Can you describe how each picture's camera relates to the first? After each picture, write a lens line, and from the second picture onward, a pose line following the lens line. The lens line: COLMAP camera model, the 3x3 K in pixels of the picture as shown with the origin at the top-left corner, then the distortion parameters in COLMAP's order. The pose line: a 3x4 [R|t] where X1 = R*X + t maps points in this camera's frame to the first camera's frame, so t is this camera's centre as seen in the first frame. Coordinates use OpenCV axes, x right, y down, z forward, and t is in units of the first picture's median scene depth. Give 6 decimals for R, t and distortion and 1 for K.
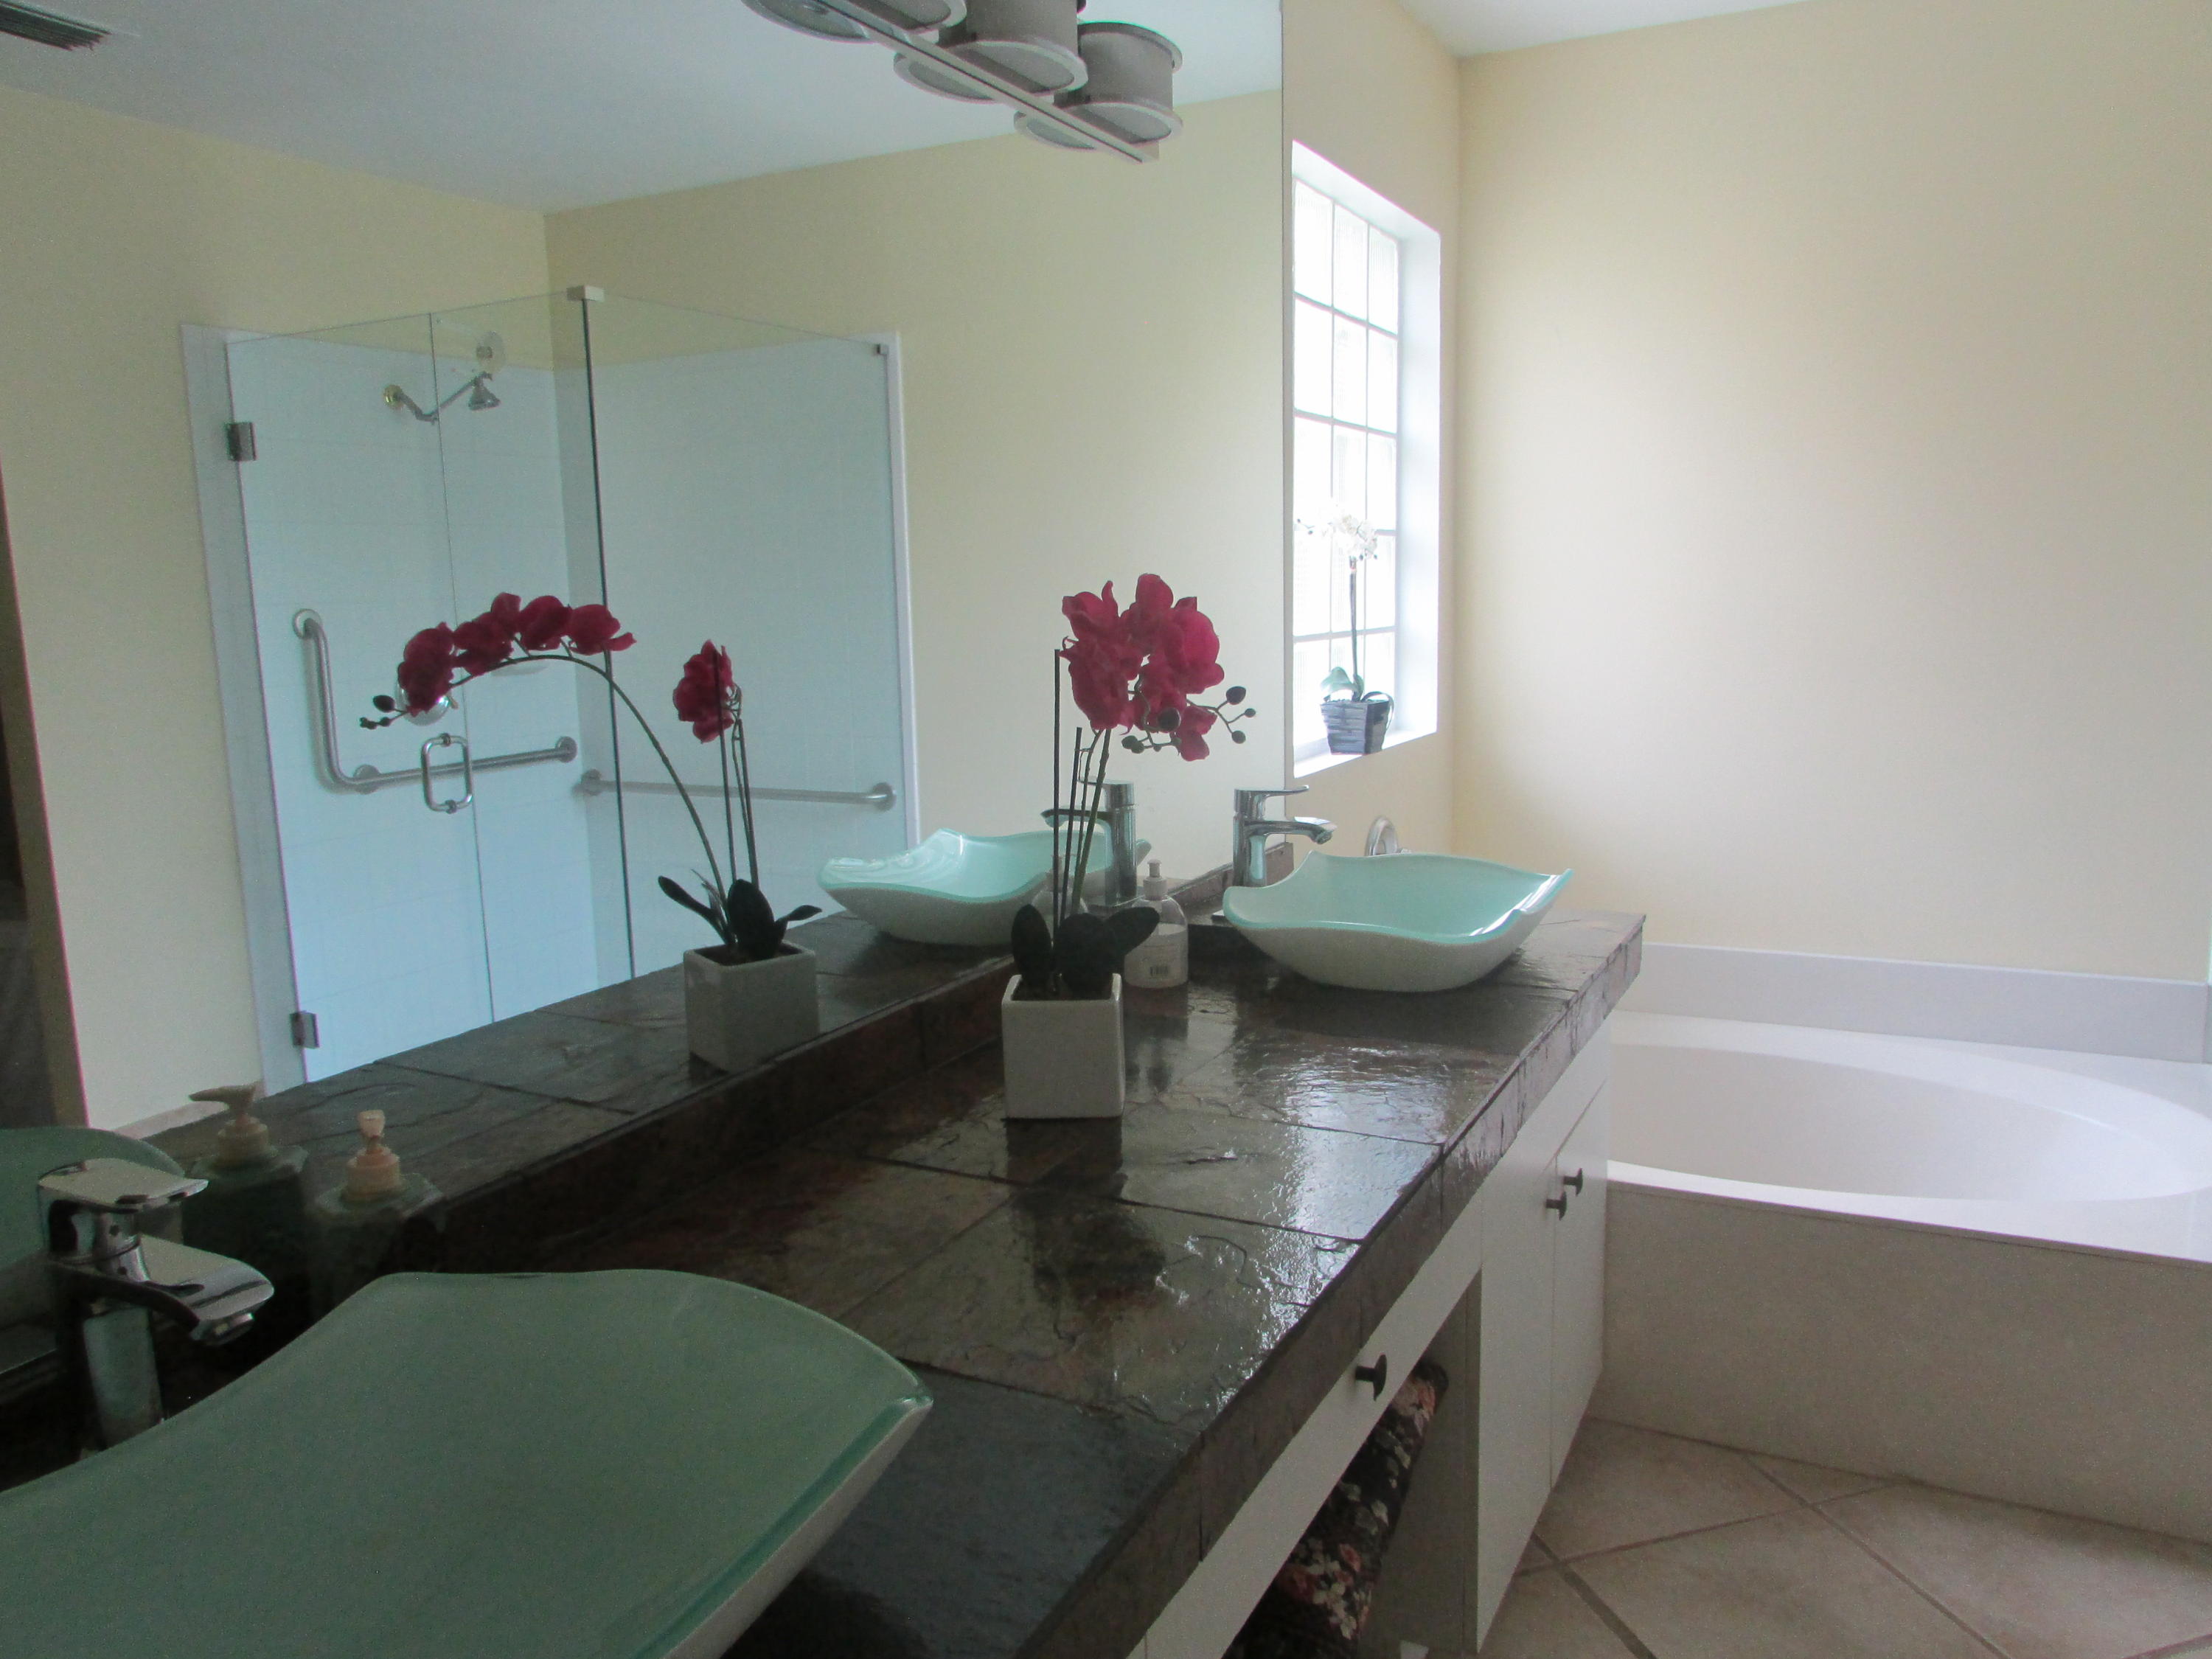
lens RADIAL K [[1605.1, 0, 1095.9], [0, 1605.1, 826.8], [0, 0, 1]] dist [-0.030591, -0.006221]
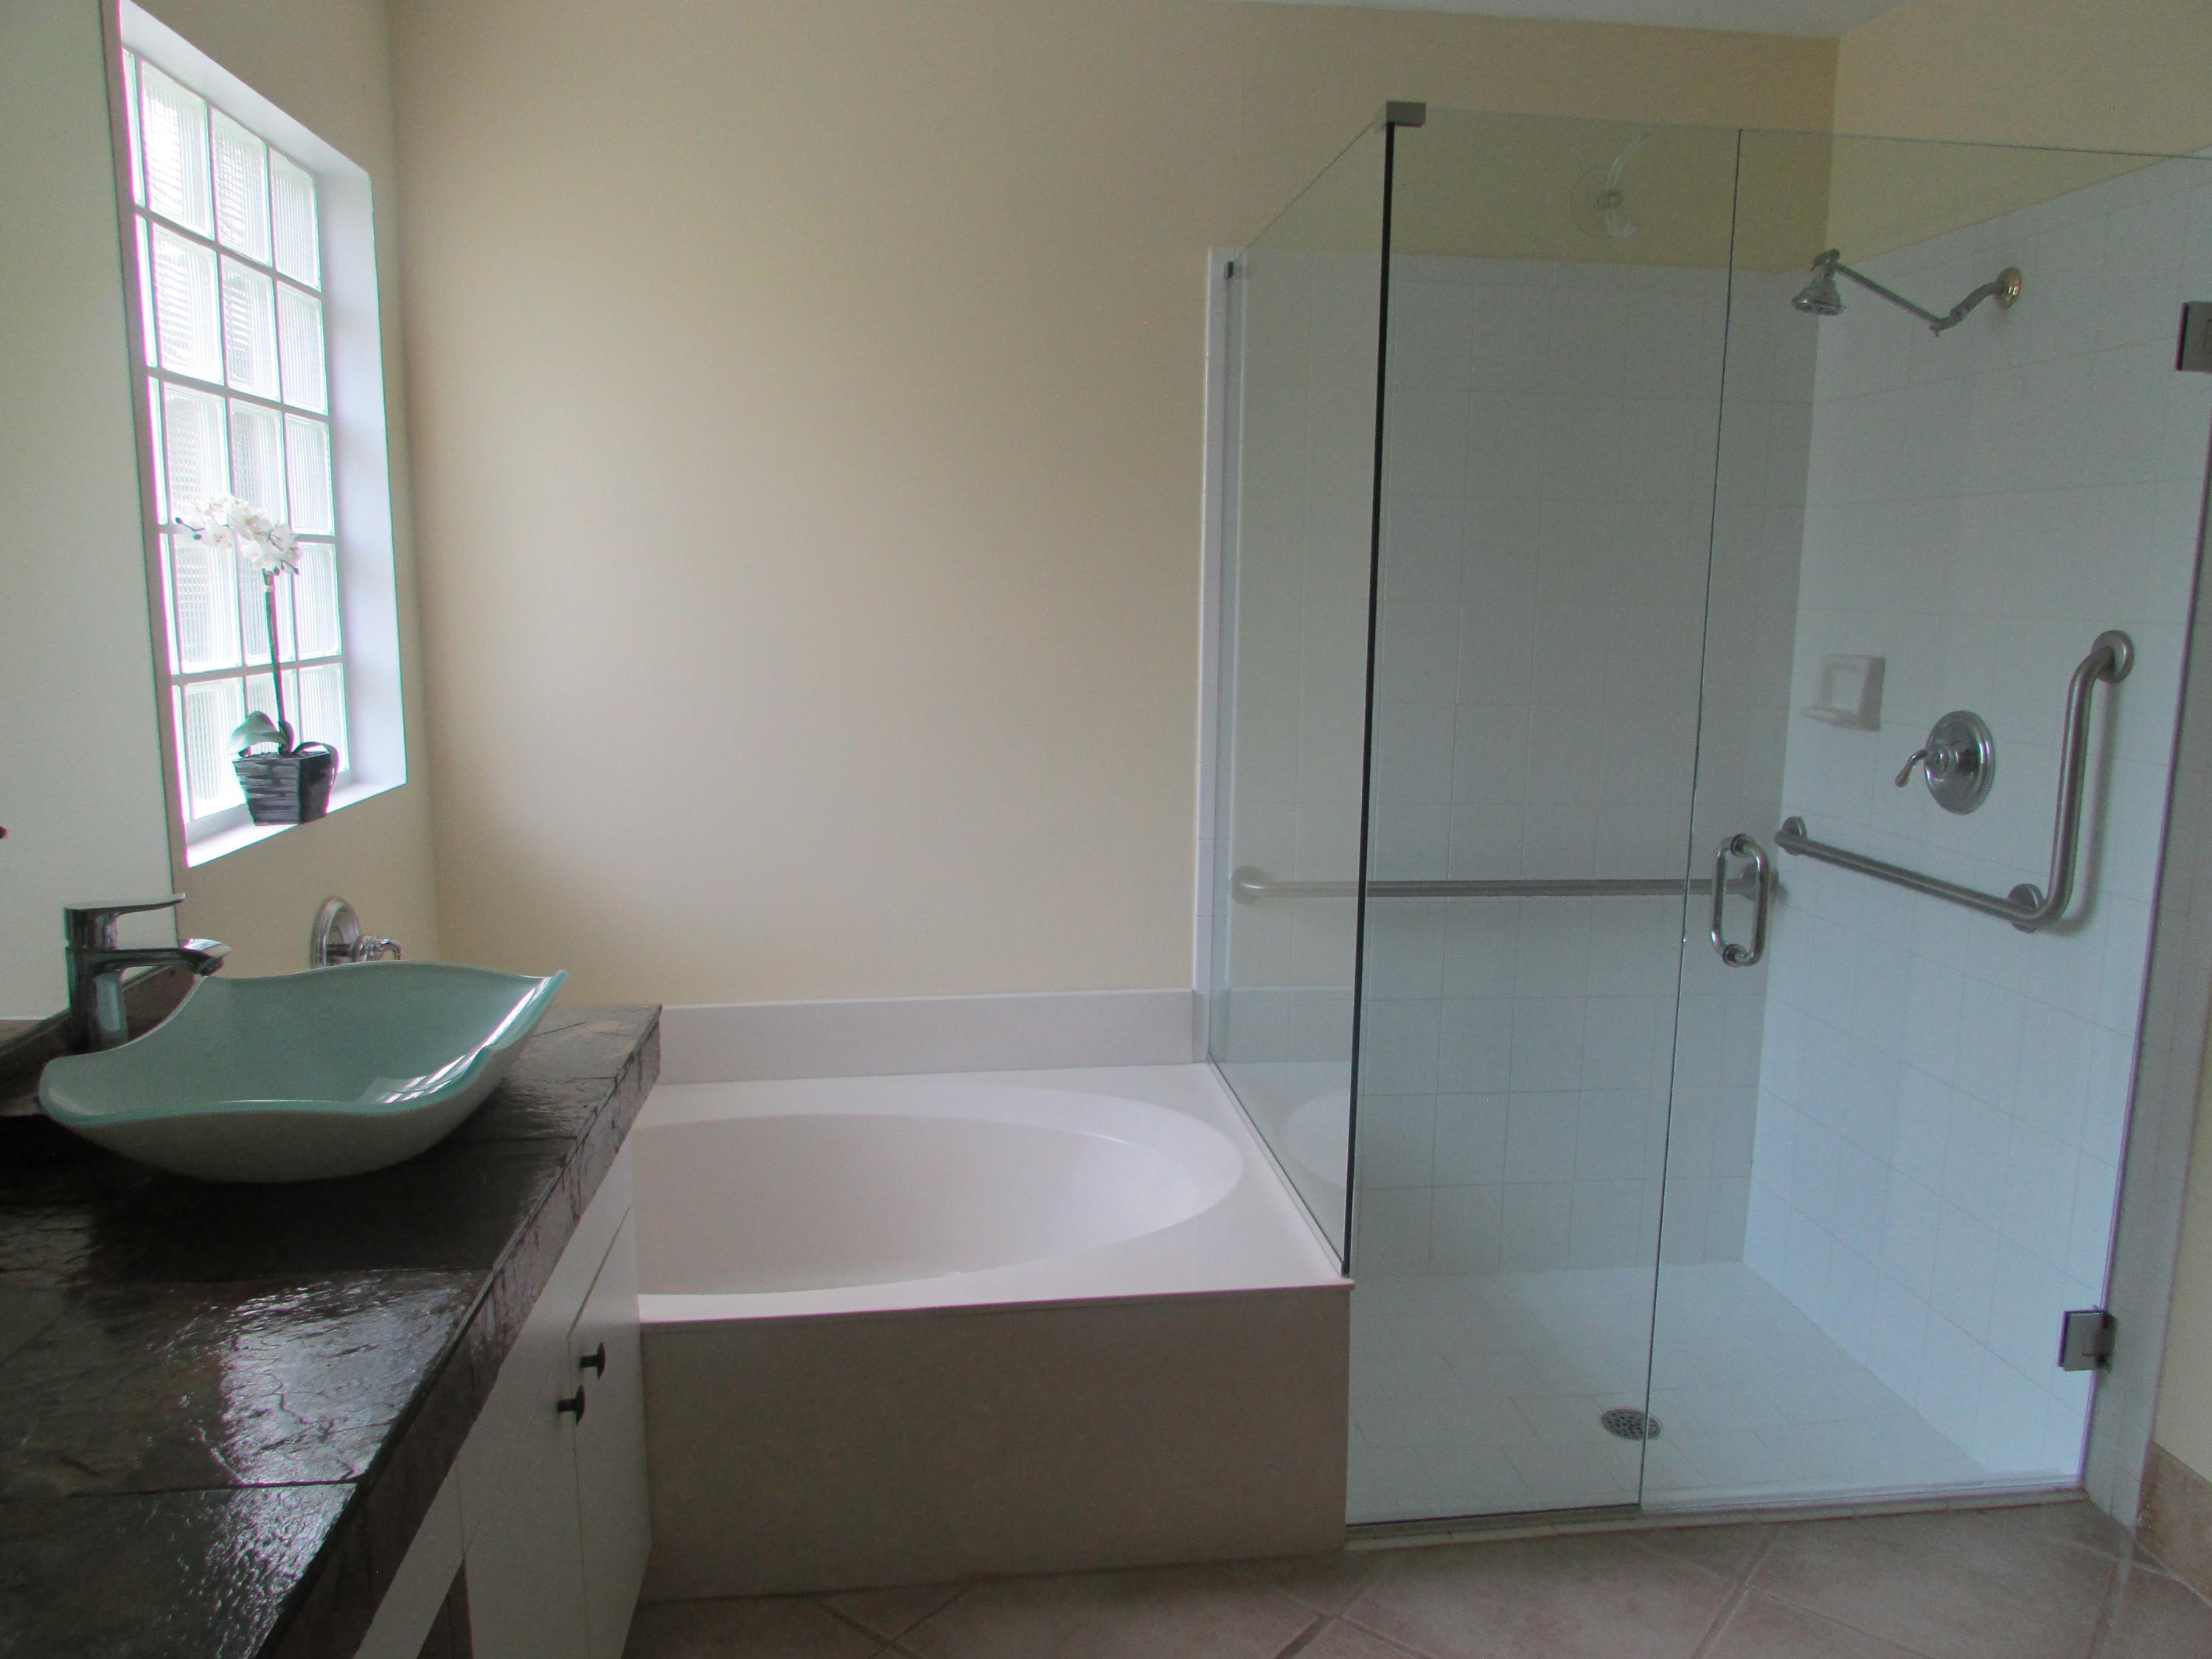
lens RADIAL K [[1605.1, 0, 1095.9], [0, 1605.1, 826.8], [0, 0, 1]] dist [-0.030591, -0.006221]
pose [[0.831354, -0.058620, 0.552643, 0.063645], [0.061255, 0.998028, 0.013715, -0.031611], [-0.552357, 0.022450, 0.833305, 0.145666]]
